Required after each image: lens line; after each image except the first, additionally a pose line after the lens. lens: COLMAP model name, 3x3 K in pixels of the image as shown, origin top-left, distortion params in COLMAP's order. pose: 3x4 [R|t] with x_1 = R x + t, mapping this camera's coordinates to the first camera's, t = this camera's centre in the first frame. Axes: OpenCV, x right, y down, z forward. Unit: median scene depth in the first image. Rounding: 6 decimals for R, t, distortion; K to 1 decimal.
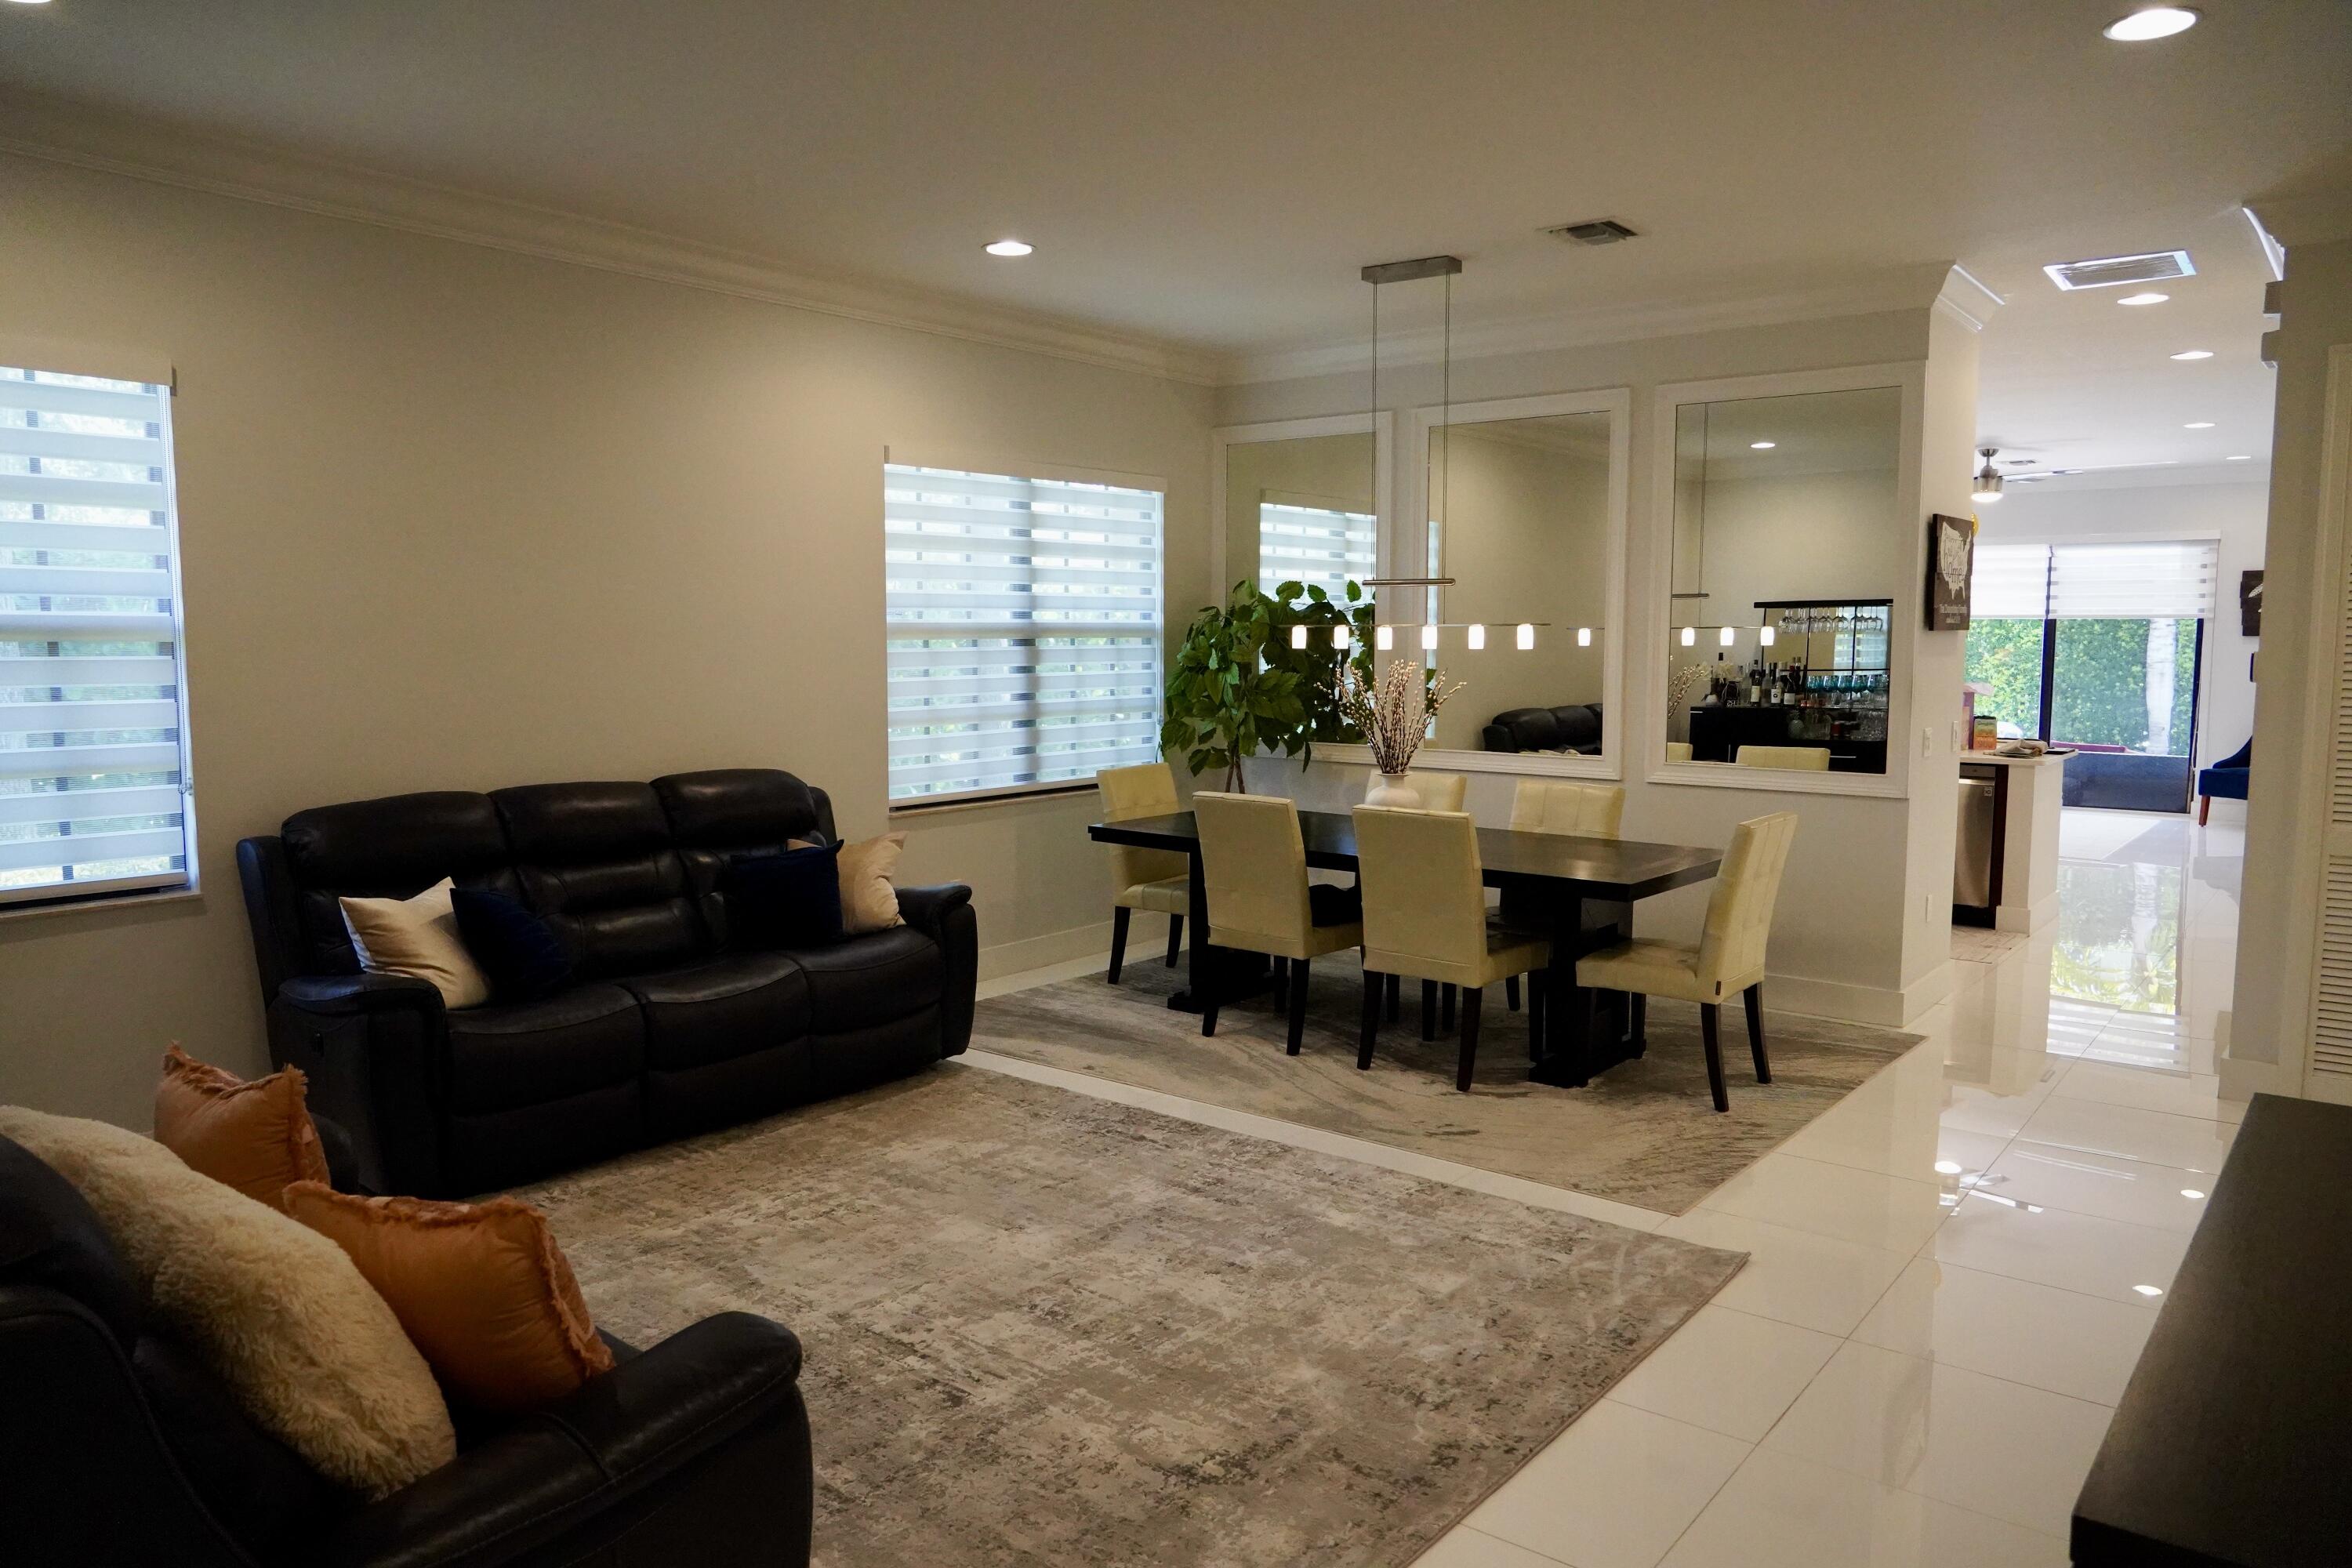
lens RADIAL K [[1723.6, 0, 1176.0], [0, 1723.6, 784.0], [0, 0, 1]] dist [-0.041770, 0.001147]
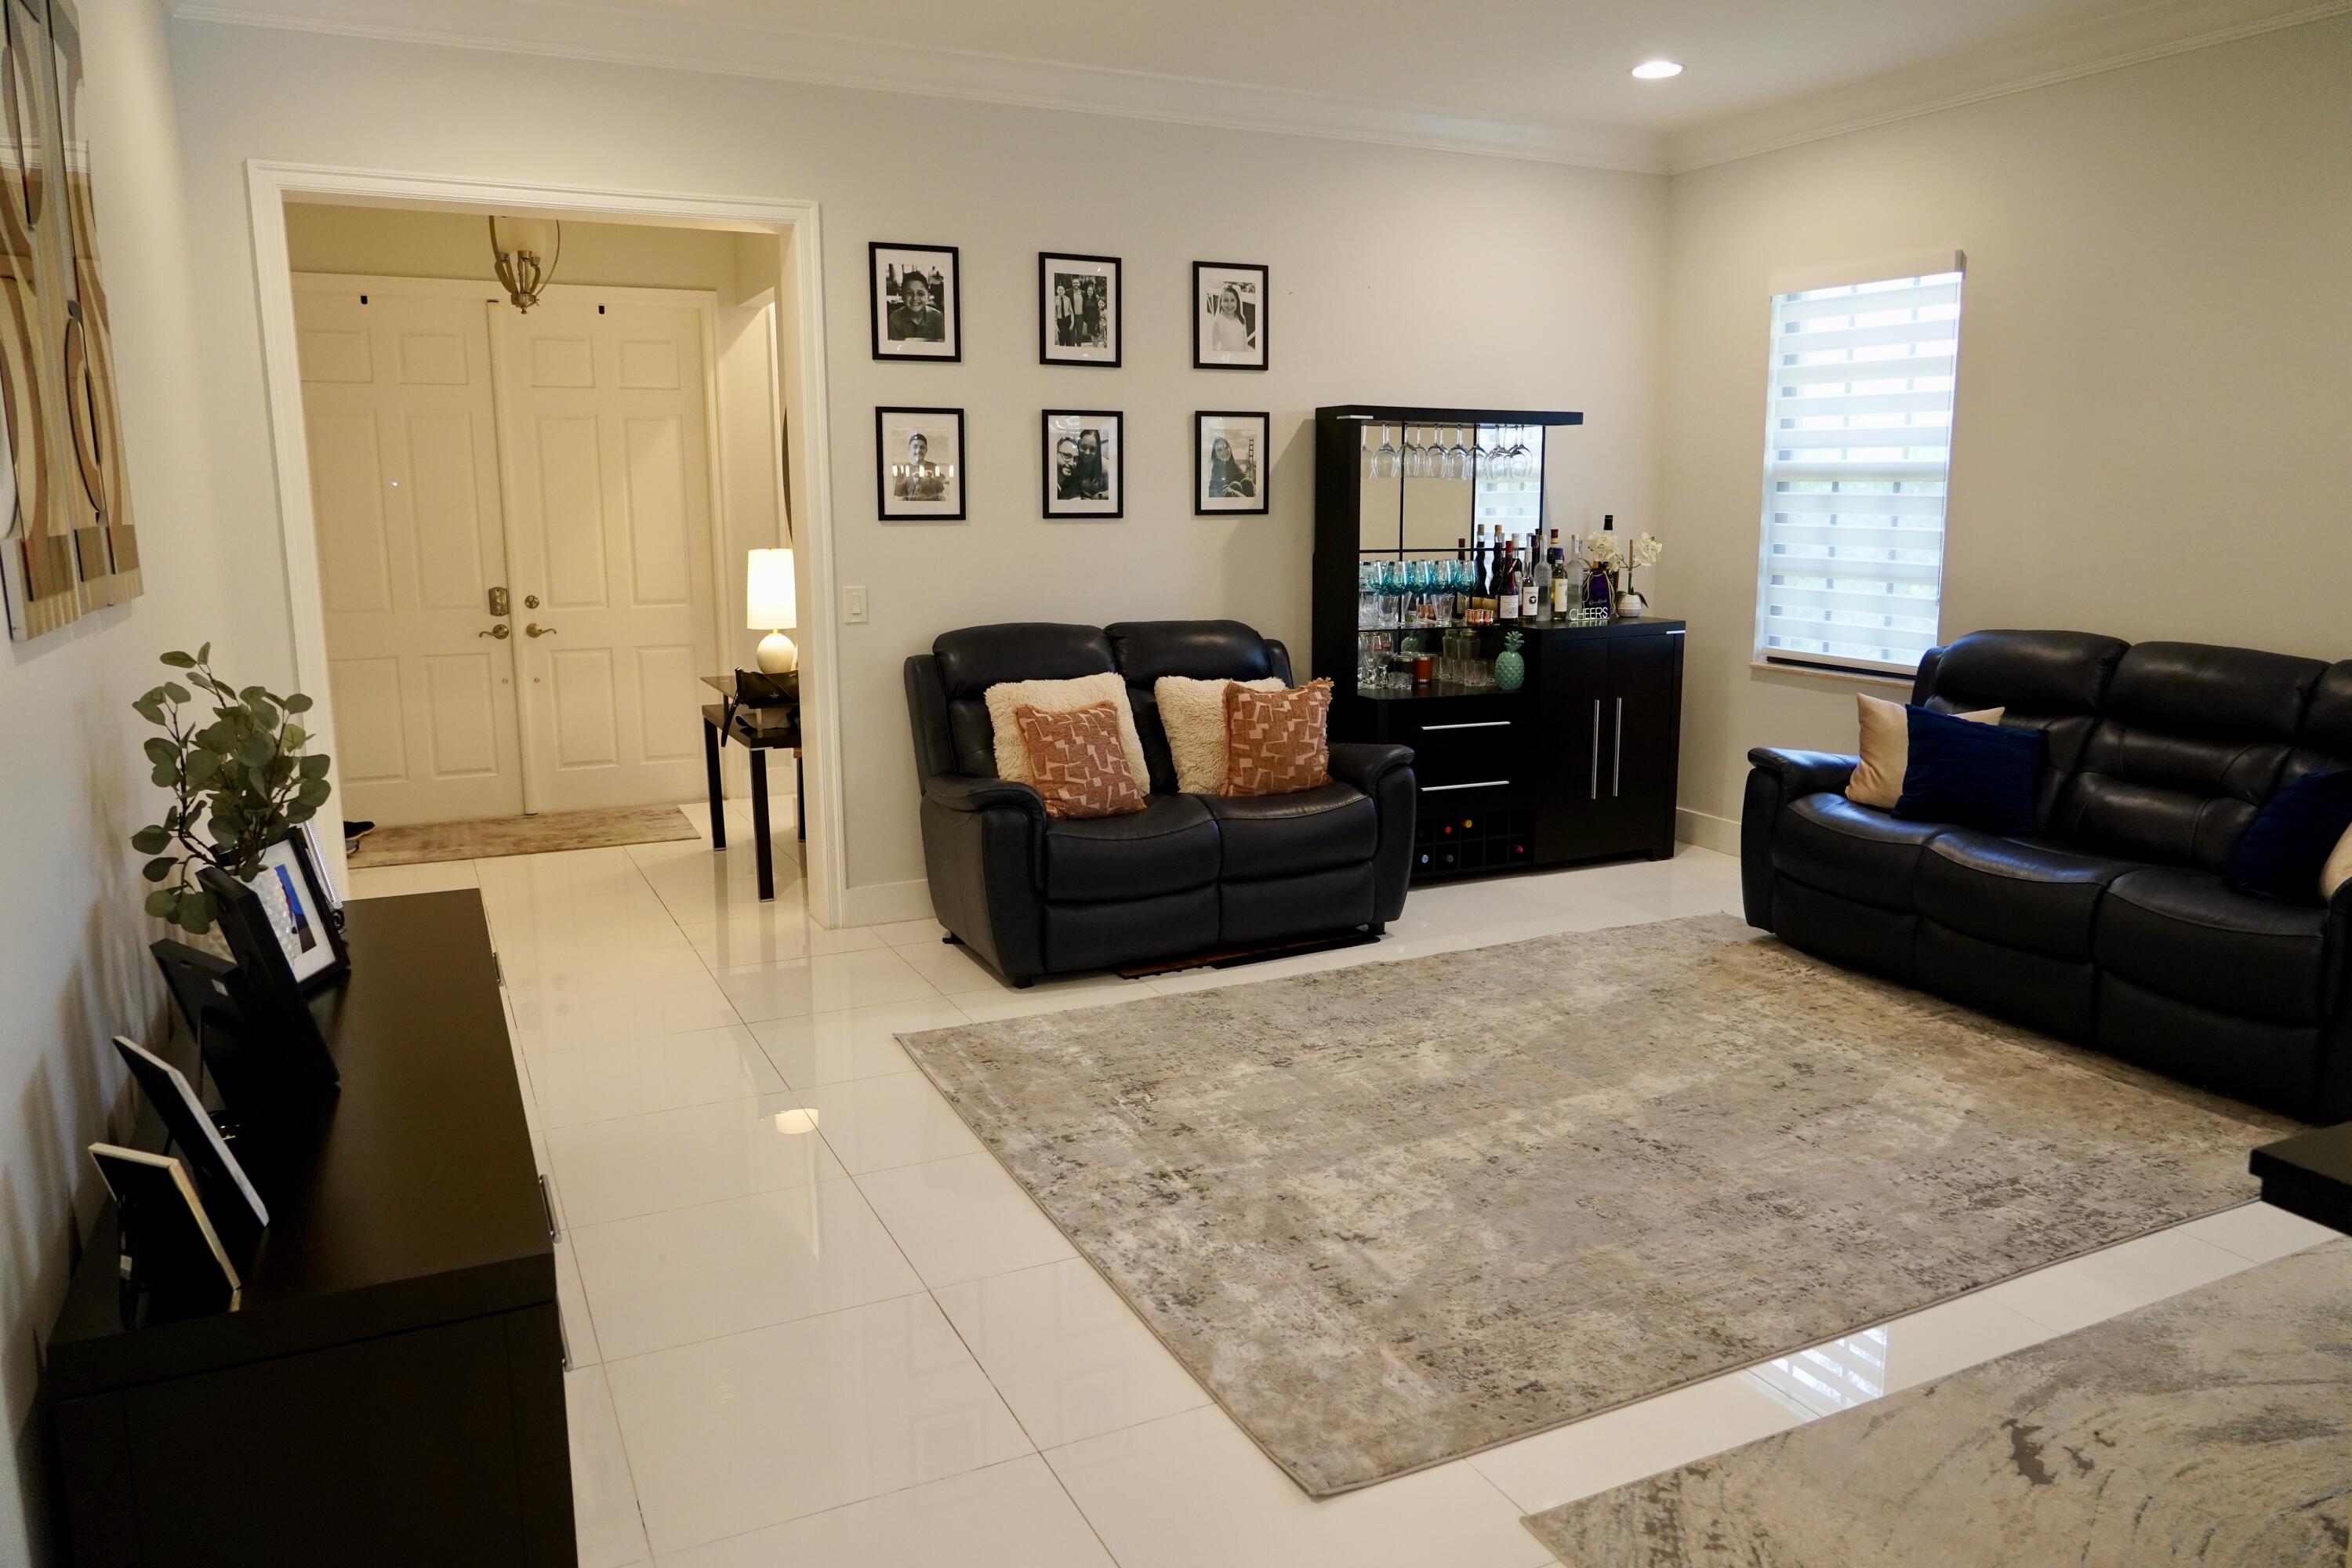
lens RADIAL K [[1633.7, 0, 1176.0], [0, 1633.7, 784.0], [0, 0, 1]] dist [0.000433, 0.000250]
pose [[-0.462950, 0.160493, -0.871733, 0.709971], [-0.081405, 0.971616, 0.222114, -0.084684], [0.882638, 0.173791, -0.436745, 1.001016]]
